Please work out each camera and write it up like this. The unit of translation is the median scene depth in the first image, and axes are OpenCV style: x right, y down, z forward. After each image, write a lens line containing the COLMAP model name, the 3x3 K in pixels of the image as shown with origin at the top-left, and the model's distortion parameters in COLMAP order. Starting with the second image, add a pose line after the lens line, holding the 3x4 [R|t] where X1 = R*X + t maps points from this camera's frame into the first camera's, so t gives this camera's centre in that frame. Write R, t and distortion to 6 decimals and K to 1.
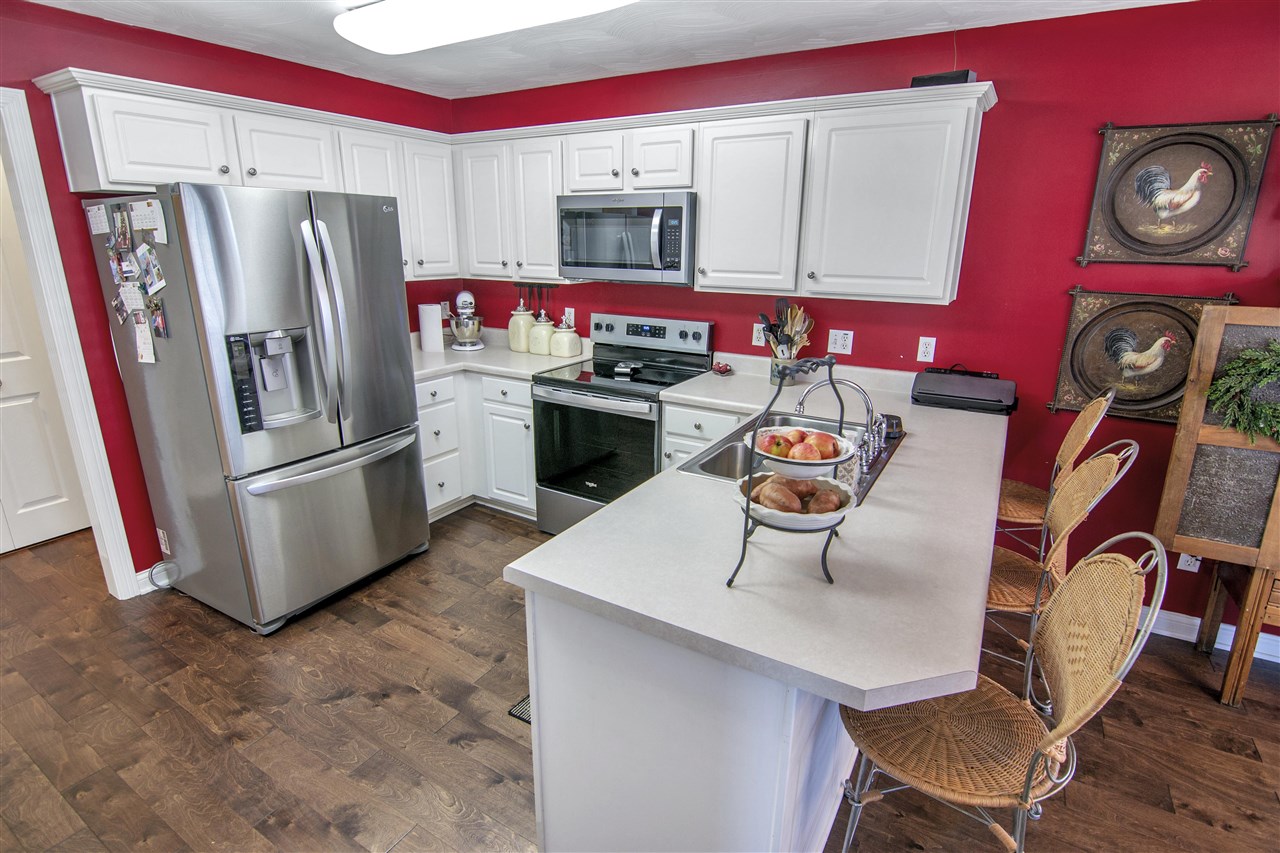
lens RADIAL K [[626.1, 0, 640.8], [0, 626.1, 421.2], [0, 0, 1]] dist [-0.011071, -0.006354]
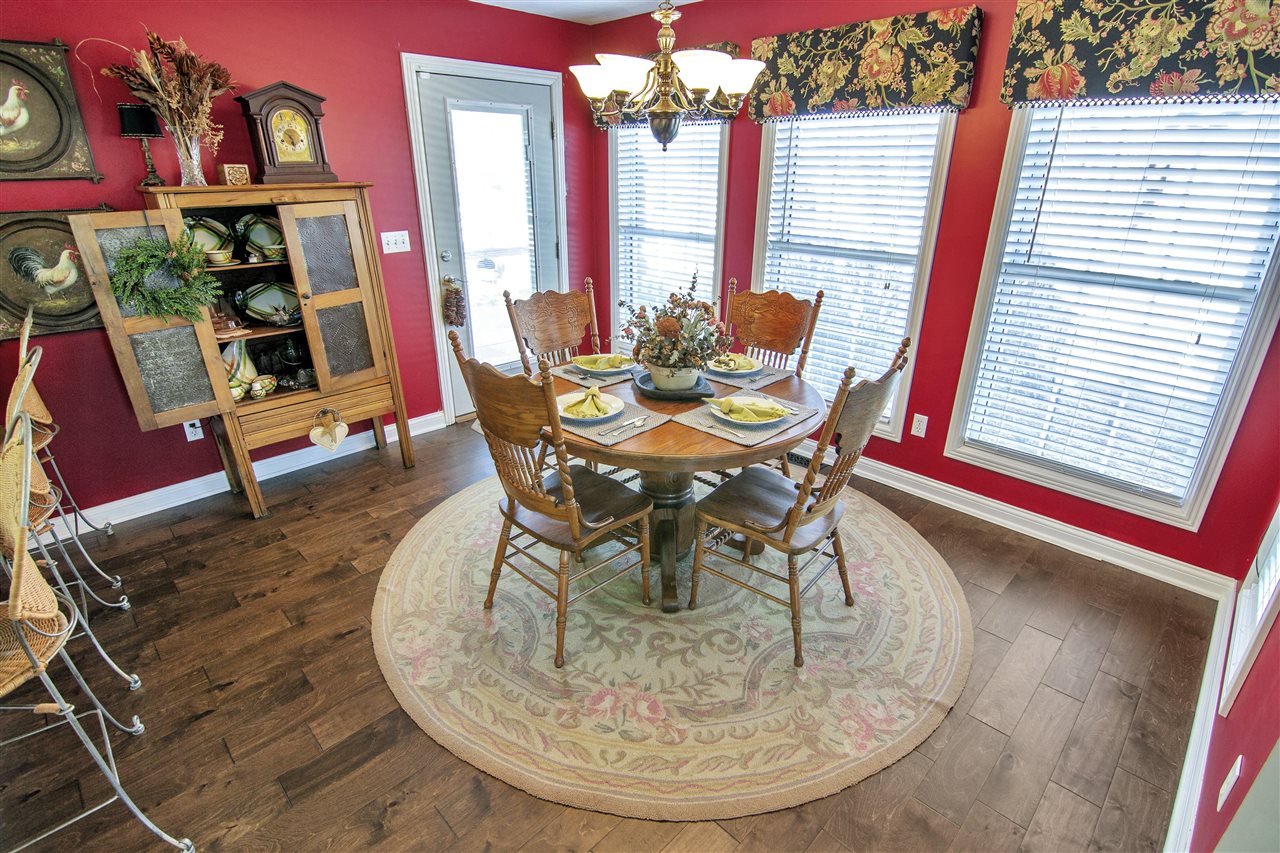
lens RADIAL K [[626.1, 0, 642.1], [0, 626.1, 422.9], [0, 0, 1]] dist [-0.011071, -0.006354]
pose [[0.244823, -0.373441, 0.894764, 0.026728], [0.263800, 0.913690, 0.309160, 0.074290], [-0.932991, 0.160349, 0.322206, -0.234837]]
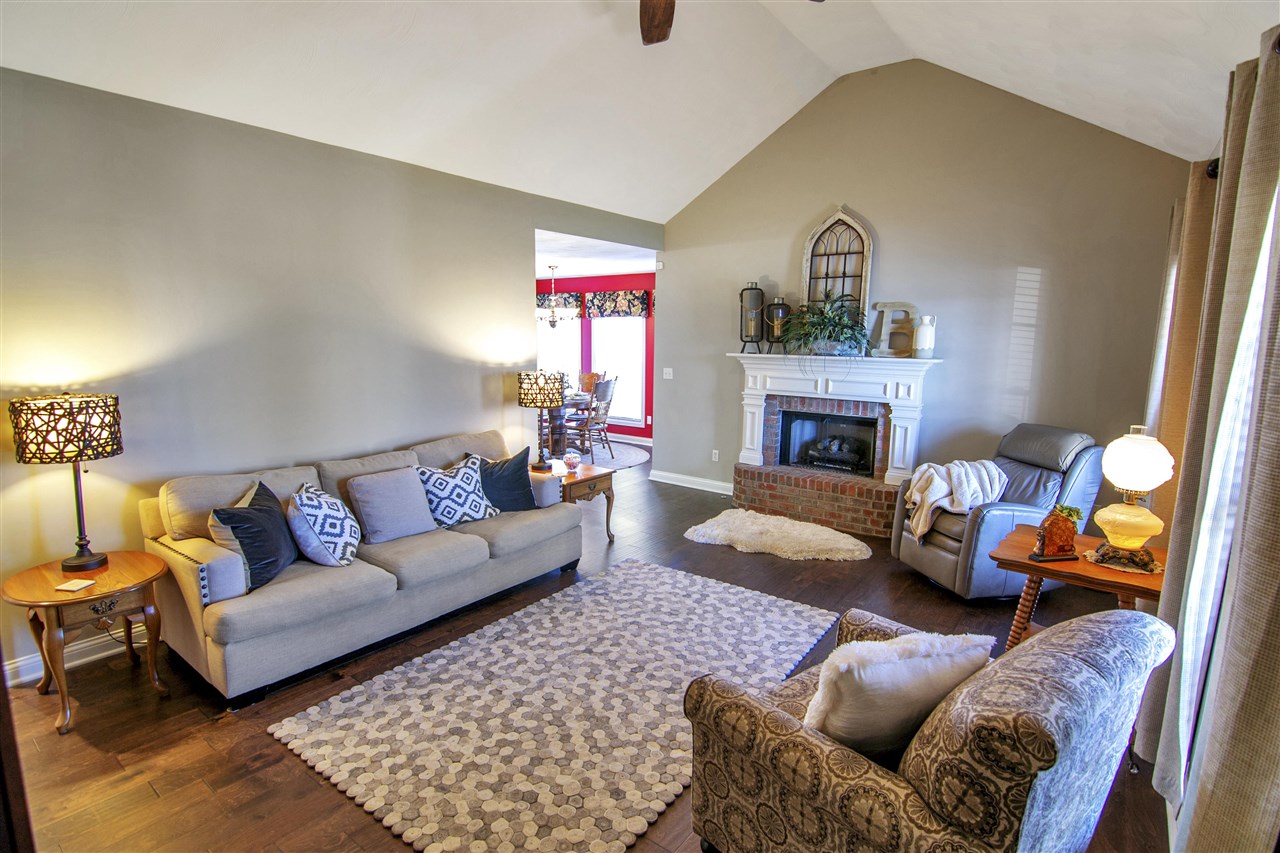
lens RADIAL K [[626.1, 0, 643.2], [0, 626.1, 426.7], [0, 0, 1]] dist [-0.011071, -0.006354]
pose [[0.108385, -0.154879, 0.981970, -2.418250], [0.267061, 0.956014, 0.121309, 0.225136], [-0.957565, 0.249098, 0.144979, -0.874942]]
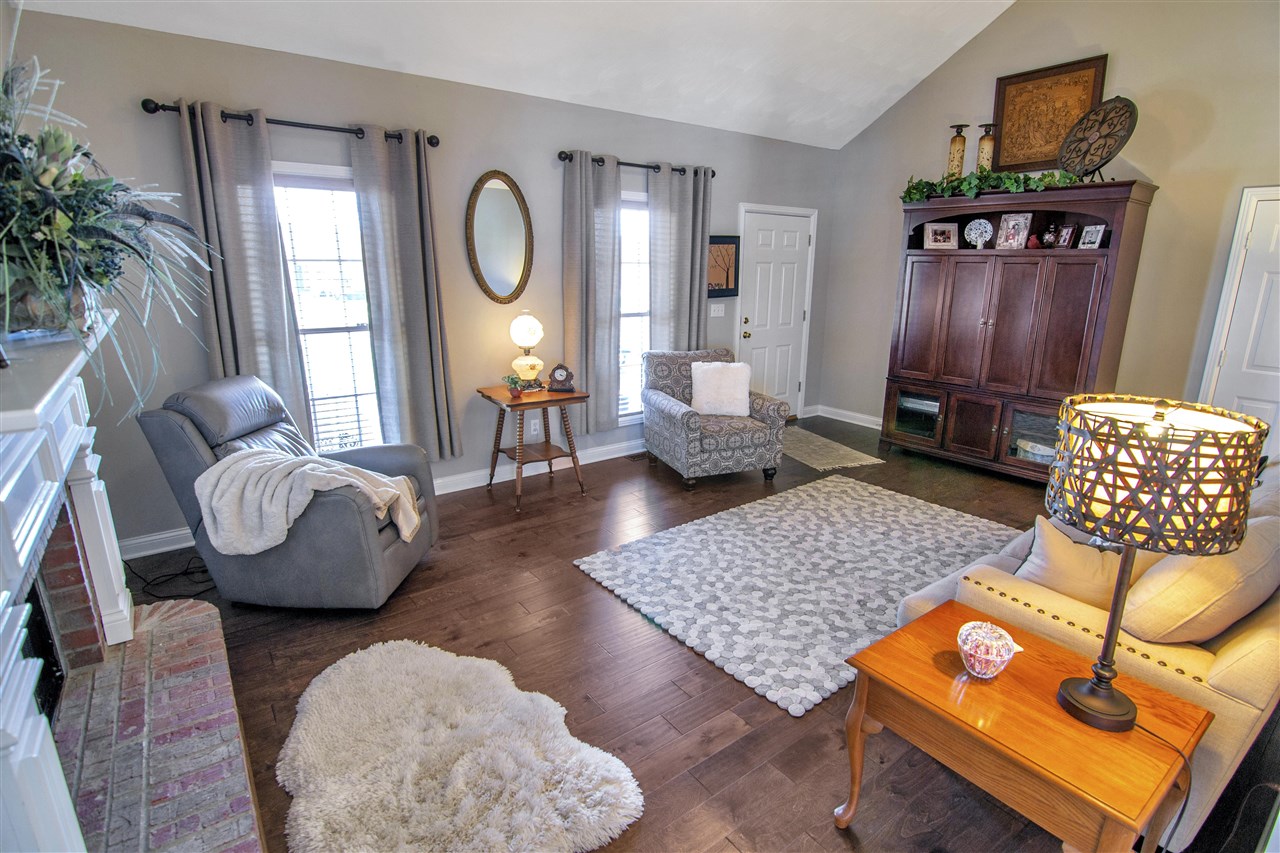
lens RADIAL K [[626.1, 0, 641.0], [0, 626.1, 421.5], [0, 0, 1]] dist [-0.011071, -0.006354]
pose [[-0.380165, 0.214929, -0.899600, 0.309481], [-0.272742, 0.903326, 0.331079, 0.161336], [0.883791, 0.371223, -0.284792, -0.558870]]
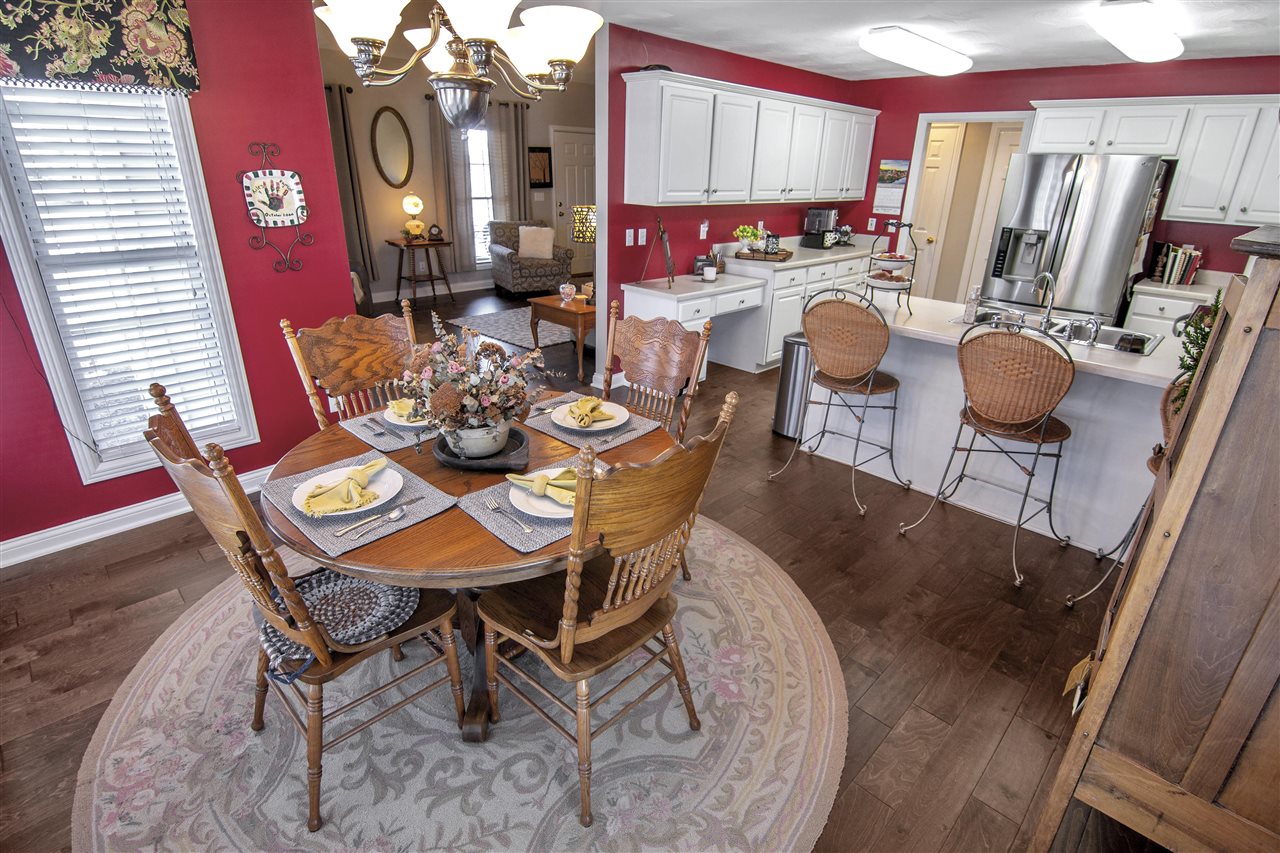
lens RADIAL K [[626.1, 0, 638.5], [0, 626.1, 423.9], [0, 0, 1]] dist [-0.011071, -0.006354]
pose [[-0.240217, 0.353551, -0.904045, 1.720955], [-0.294301, 0.860956, 0.414899, -0.074574], [0.925031, 0.365727, -0.102766, 0.321952]]
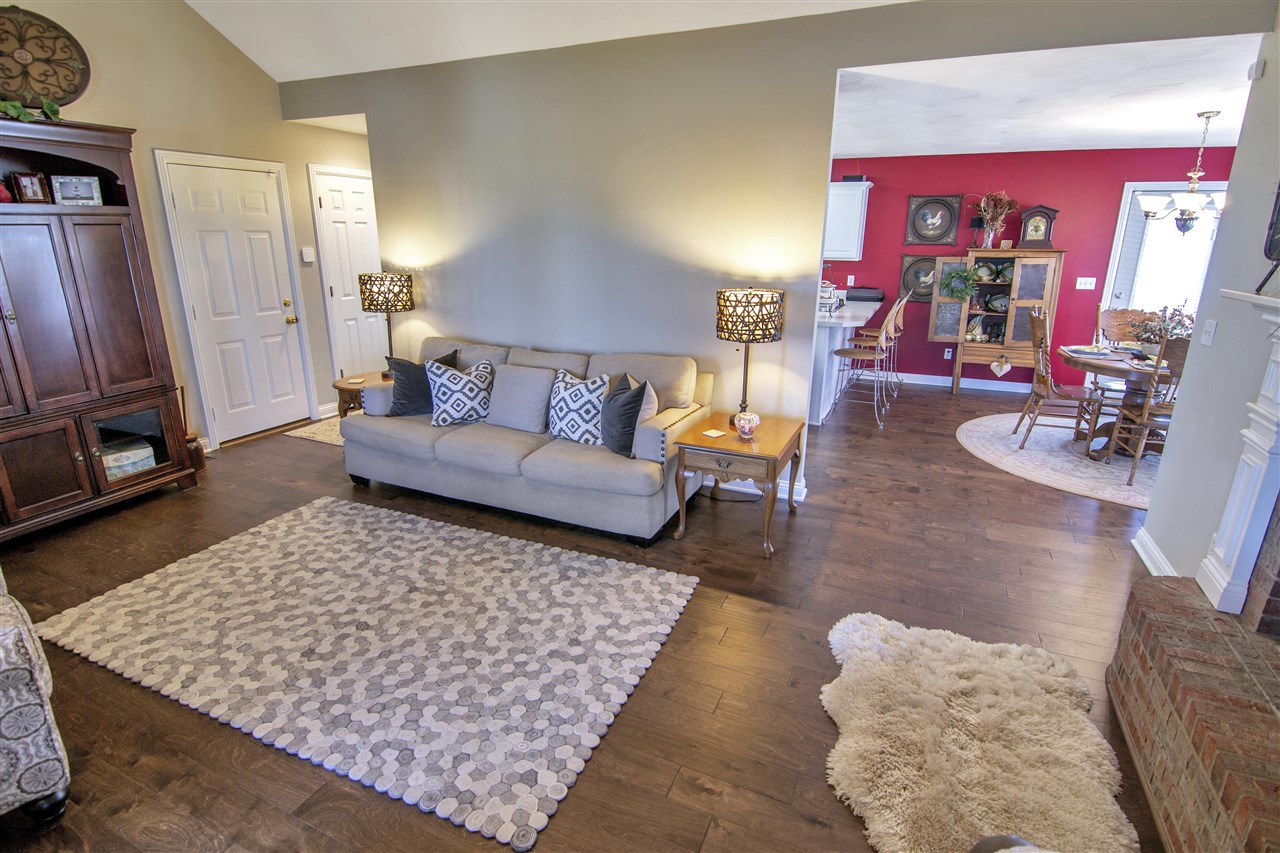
lens RADIAL K [[626.1, 0, 641.7], [0, 626.1, 422.3], [0, 0, 1]] dist [-0.011071, -0.006354]
pose [[0.993563, -0.033436, 0.108238, -0.822772], [0.032658, 0.999426, 0.008953, 0.499847], [-0.108475, -0.005361, 0.994085, -1.732777]]
